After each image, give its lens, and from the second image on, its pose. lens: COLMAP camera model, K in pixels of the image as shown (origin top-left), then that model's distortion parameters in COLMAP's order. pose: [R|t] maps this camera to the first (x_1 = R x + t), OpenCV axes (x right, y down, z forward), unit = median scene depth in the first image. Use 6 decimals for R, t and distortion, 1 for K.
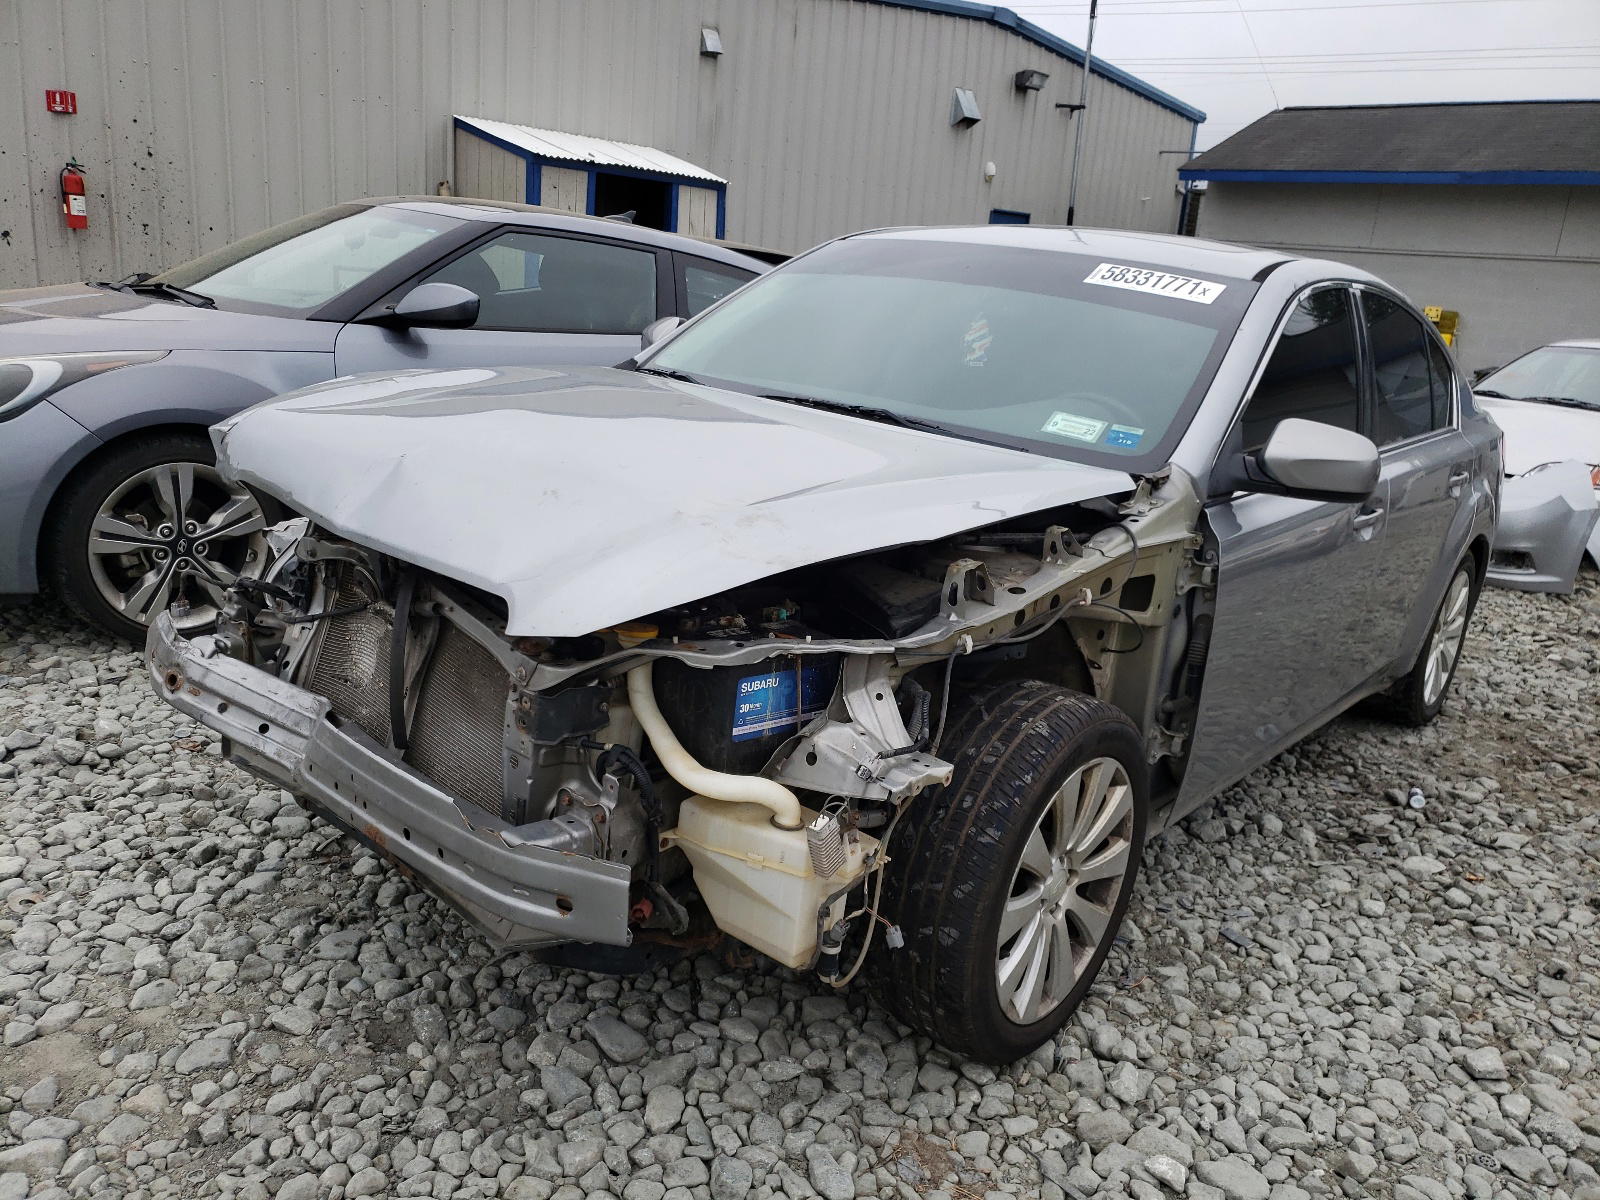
lens RADIAL K [[1223.5, 0, 796.1], [0, 1223.5, 594.0], [0, 0, 1]] dist [0.090344, -0.135275]
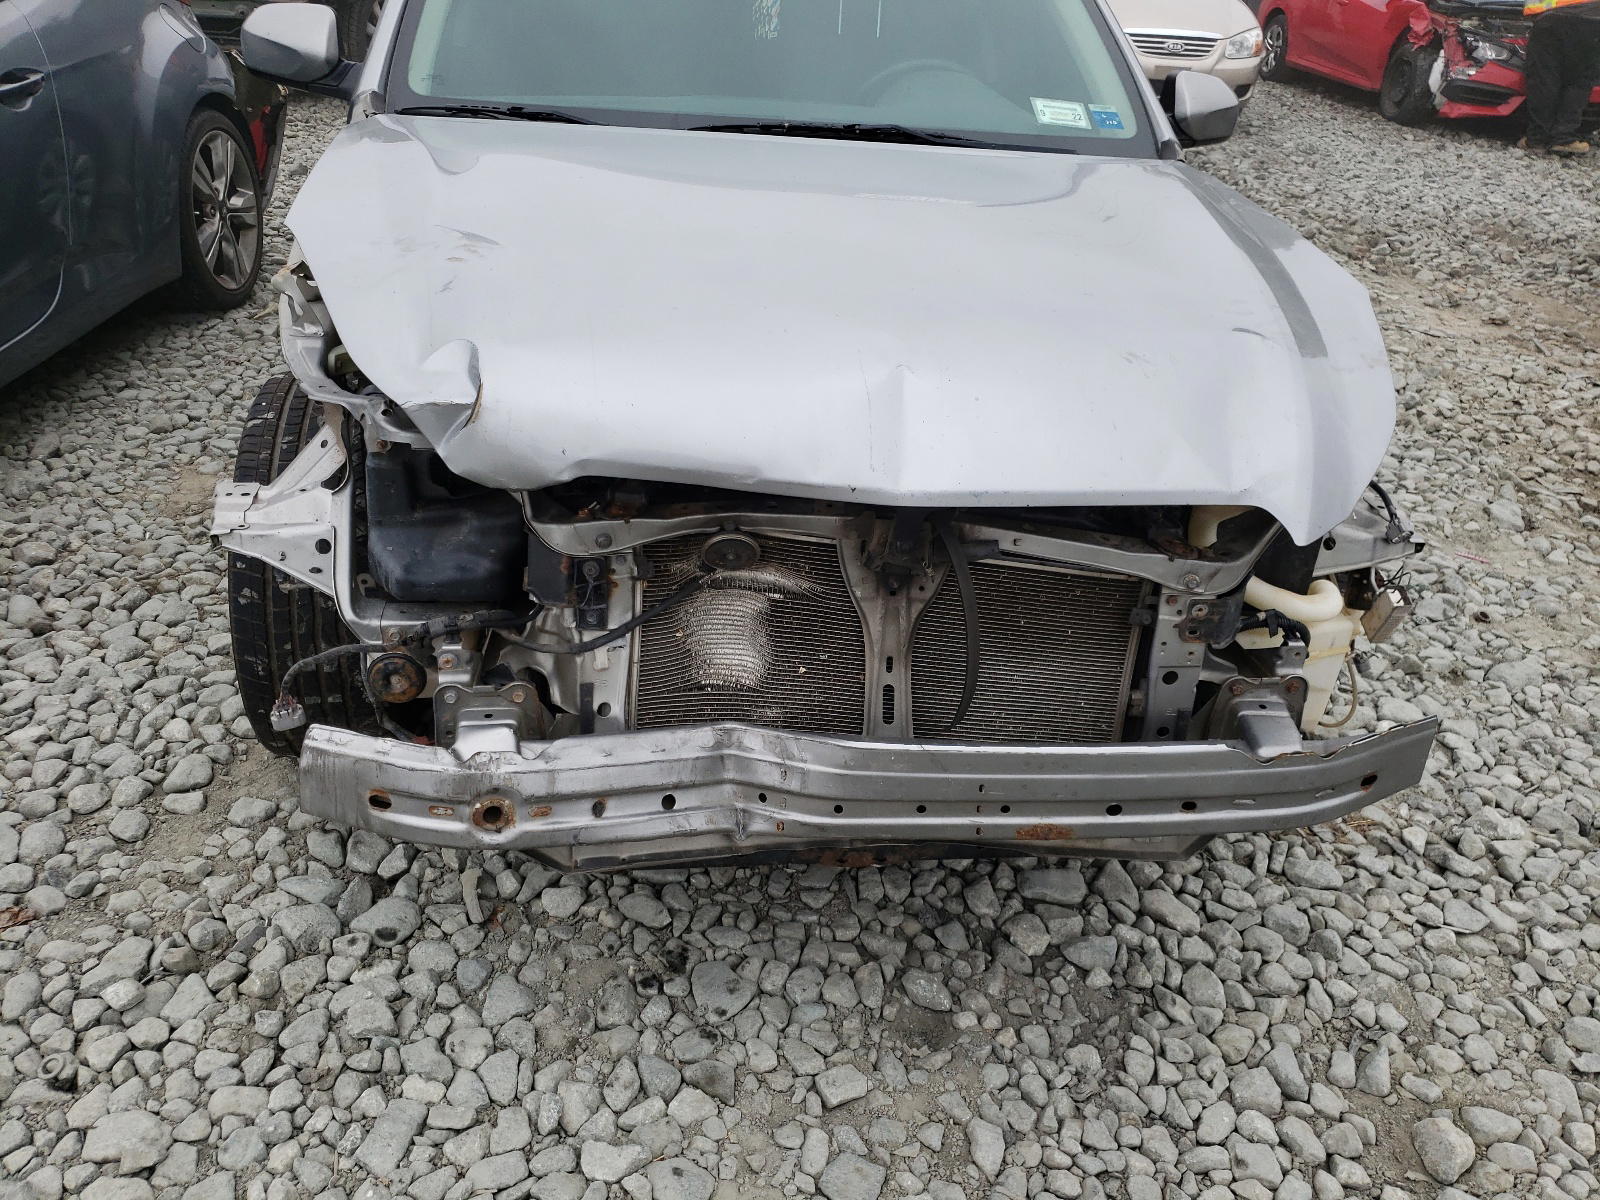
lens RADIAL K [[1223.5, 0, 796.1], [0, 1223.5, 594.0], [0, 0, 1]] dist [0.090344, -0.135275]
pose [[0.679058, -0.404952, 0.612286, -0.731841], [0.186195, 0.901819, 0.389942, -0.239933], [-0.710079, -0.150789, 0.687787, 0.490101]]
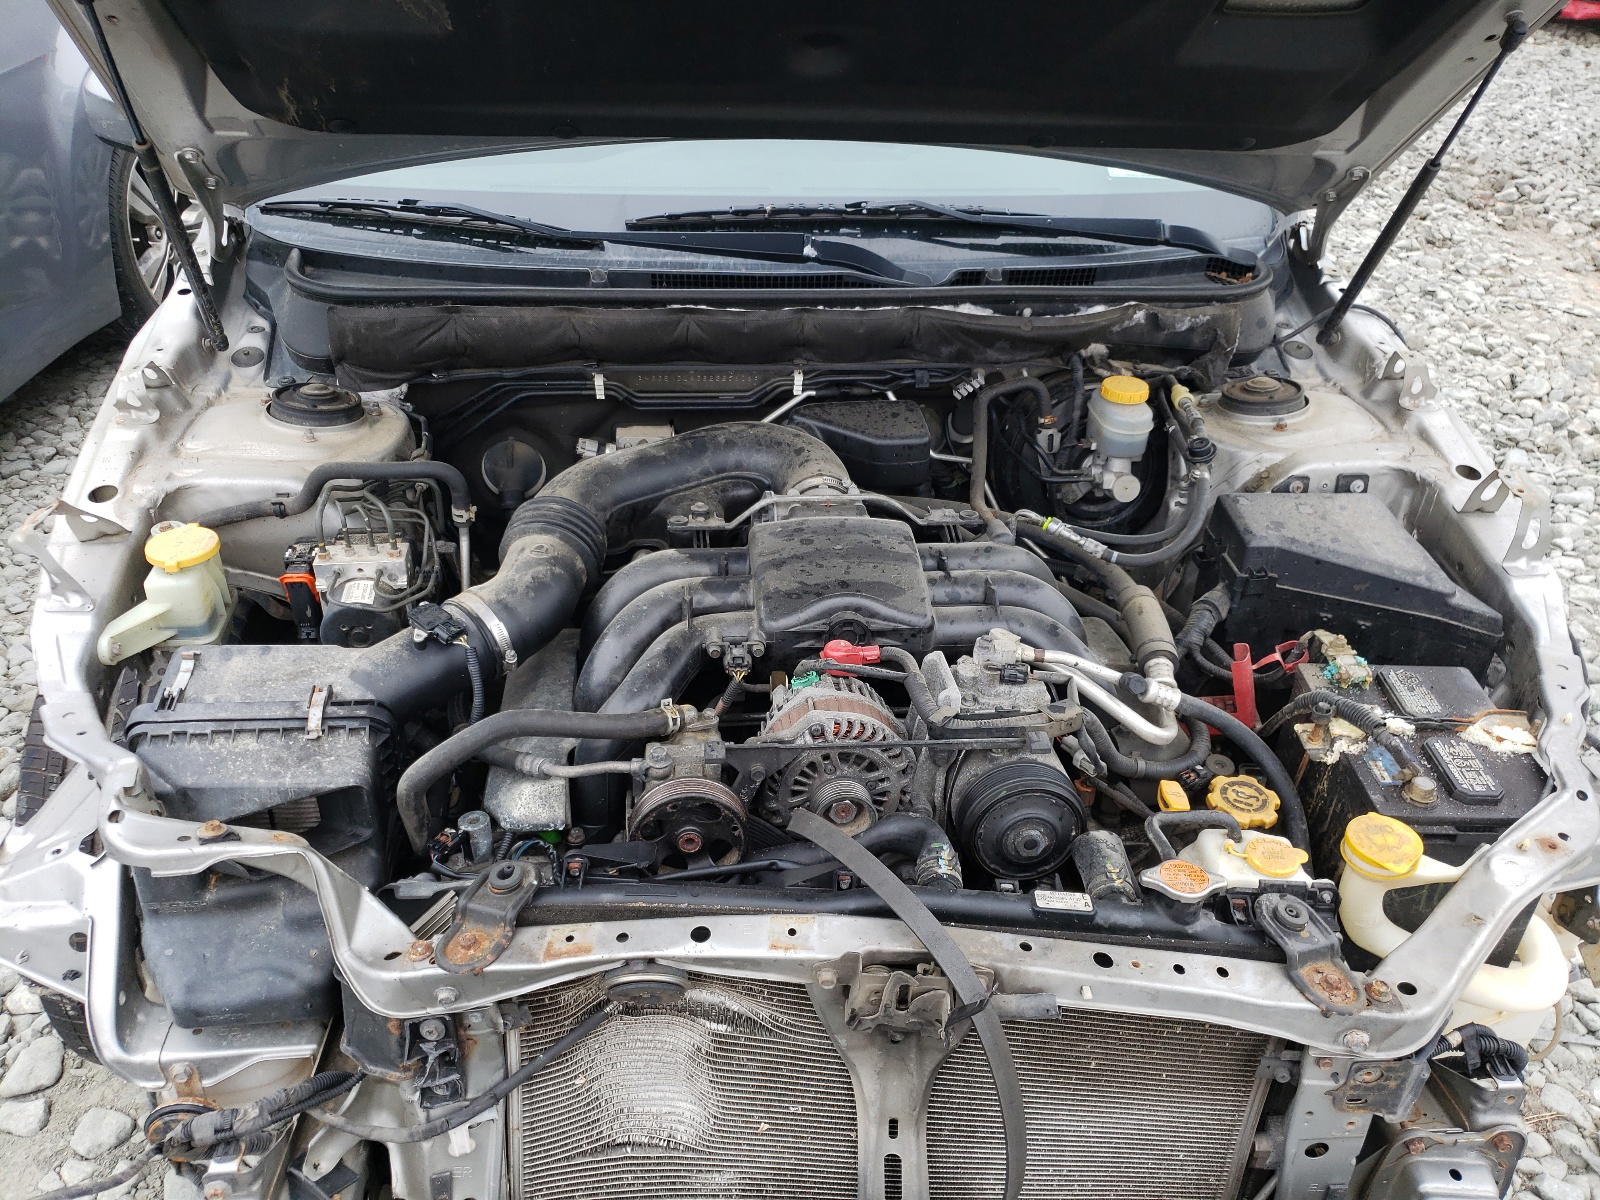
lens RADIAL K [[1254.3, 0, 779.5], [0, 1254.3, 601.9], [0, 0, 1]] dist [0.009771, 0.004933]
pose [[0.707857, -0.453531, 0.541524, -0.487937], [0.223913, 0.871180, 0.436931, -0.315394], [-0.669926, -0.188030, 0.718223, 0.645210]]
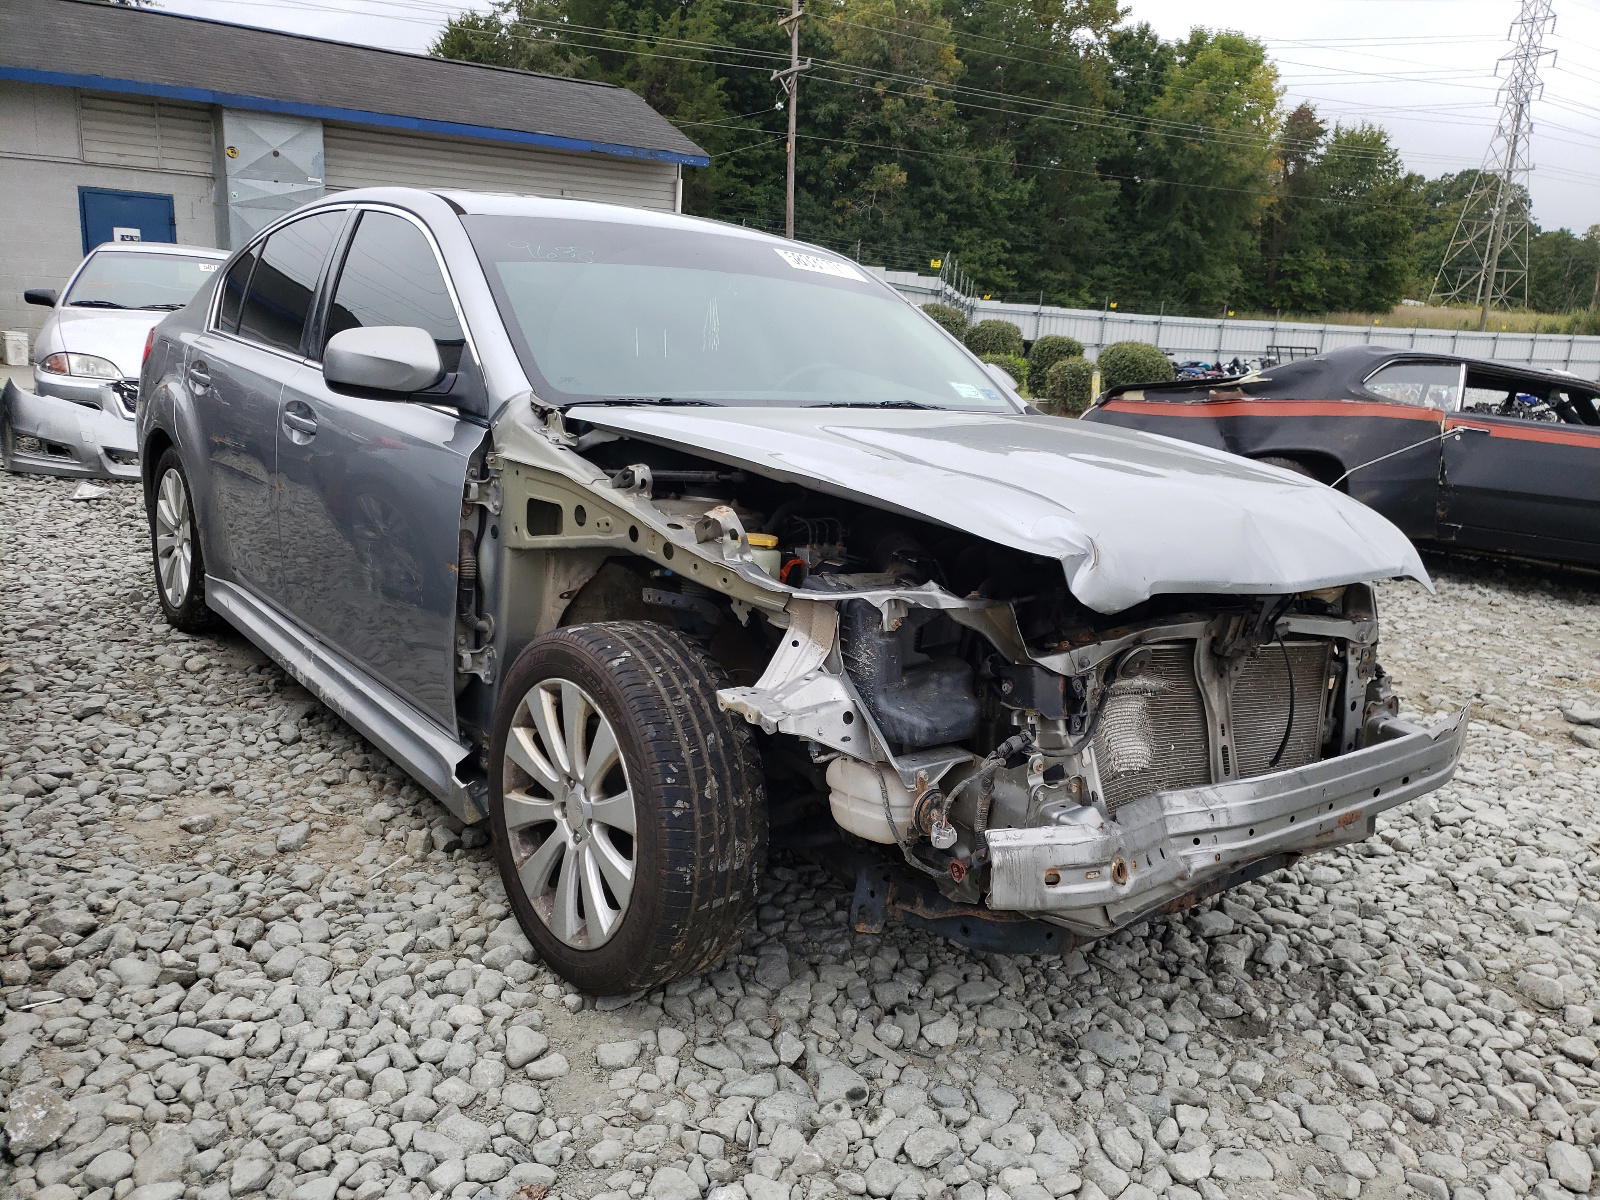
lens RADIAL K [[1223.5, 0, 796.1], [0, 1223.5, 594.0], [0, 0, 1]] dist [0.090344, -0.135275]
pose [[0.219233, -0.299181, 0.928670, -1.225281], [0.204720, 0.944742, 0.256030, -0.340155], [-0.953953, 0.133987, 0.268367, 0.963519]]
